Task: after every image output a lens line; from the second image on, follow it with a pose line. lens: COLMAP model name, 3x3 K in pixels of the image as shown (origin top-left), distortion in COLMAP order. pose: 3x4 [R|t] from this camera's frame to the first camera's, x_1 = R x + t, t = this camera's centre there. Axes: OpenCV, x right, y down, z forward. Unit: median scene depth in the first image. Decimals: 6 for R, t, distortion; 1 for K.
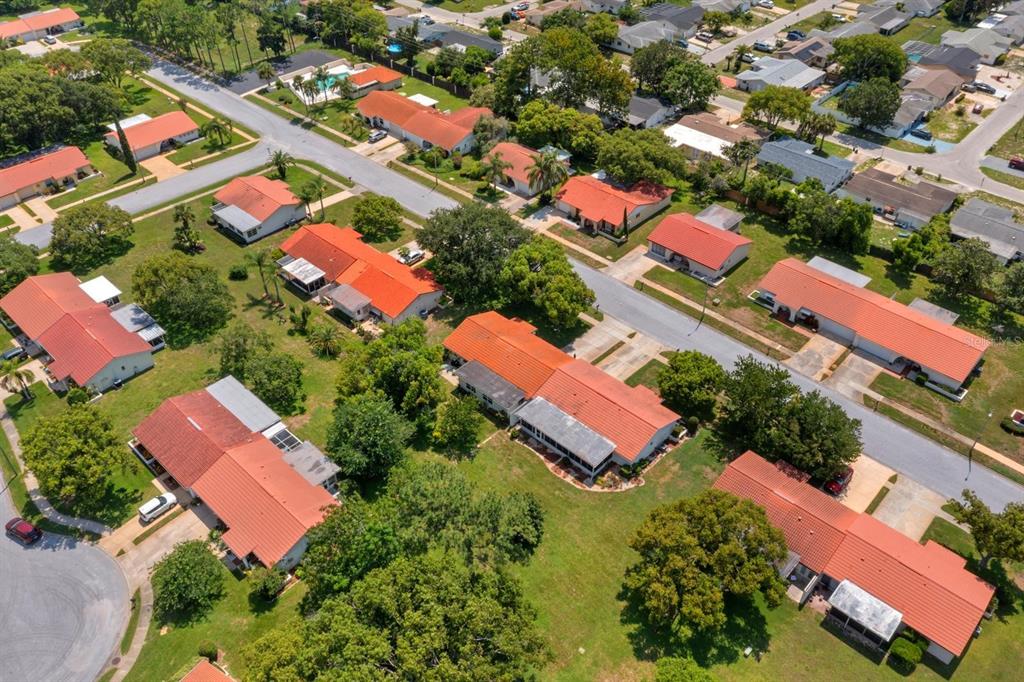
lens RADIAL K [[802.4, 0, 512.0], [0, 802.4, 341.0], [0, 0, 1]] dist [-0.015413, -0.001643]
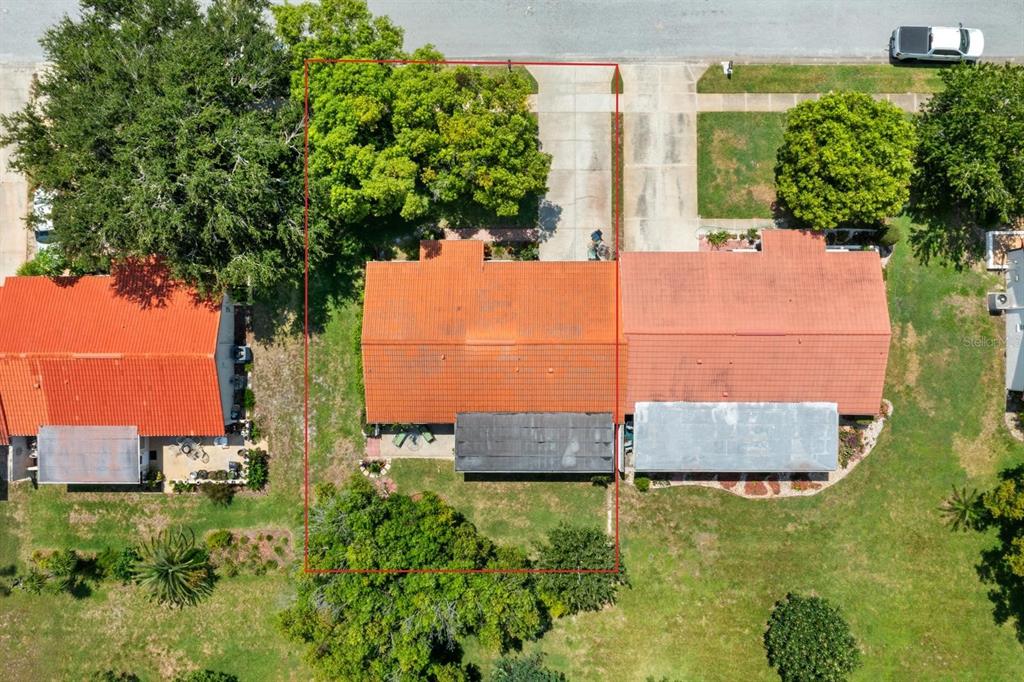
lens RADIAL K [[802.4, 0, 512.0], [0, 802.4, 341.0], [0, 0, 1]] dist [-0.015413, -0.001643]
pose [[0.725066, -0.688676, -0.001831, 0.003326], [0.451460, 0.473304, 0.756418, -0.216403], [-0.520060, -0.549280, 0.654086, 0.451795]]
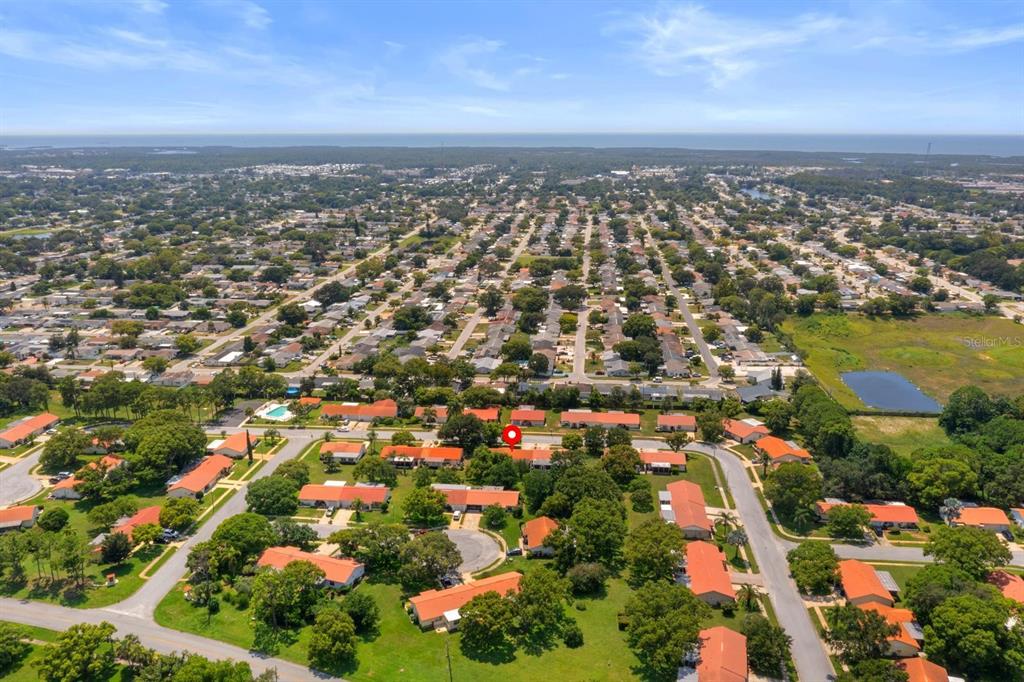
lens RADIAL K [[802.4, 0, 512.0], [0, 802.4, 341.0], [0, 0, 1]] dist [-0.015413, -0.001643]
pose [[0.793162, -0.152137, 0.589702, -0.983065], [0.388611, 0.871974, -0.297730, 0.313516], [-0.468909, 0.465313, 0.750739, -0.752371]]
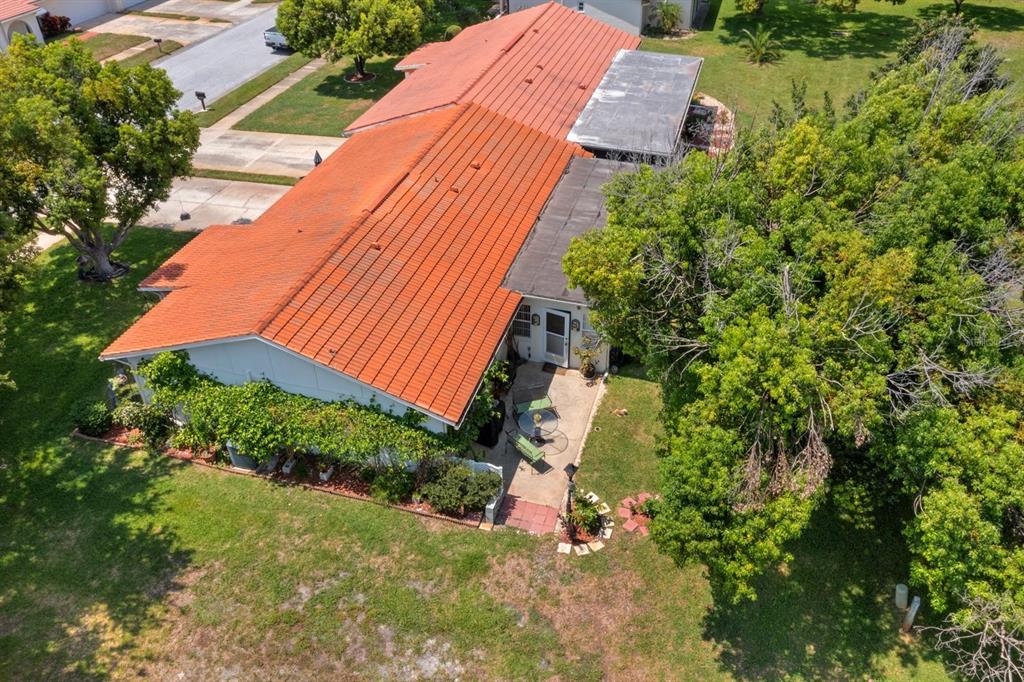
lens RADIAL K [[802.4, 0, 512.0], [0, 802.4, 341.0], [0, 0, 1]] dist [-0.015413, -0.001643]
pose [[-0.459272, -0.510149, 0.727198, -0.138368], [0.587651, 0.439413, 0.679399, -0.075016], [-0.666135, 0.739368, 0.097979, 0.636667]]
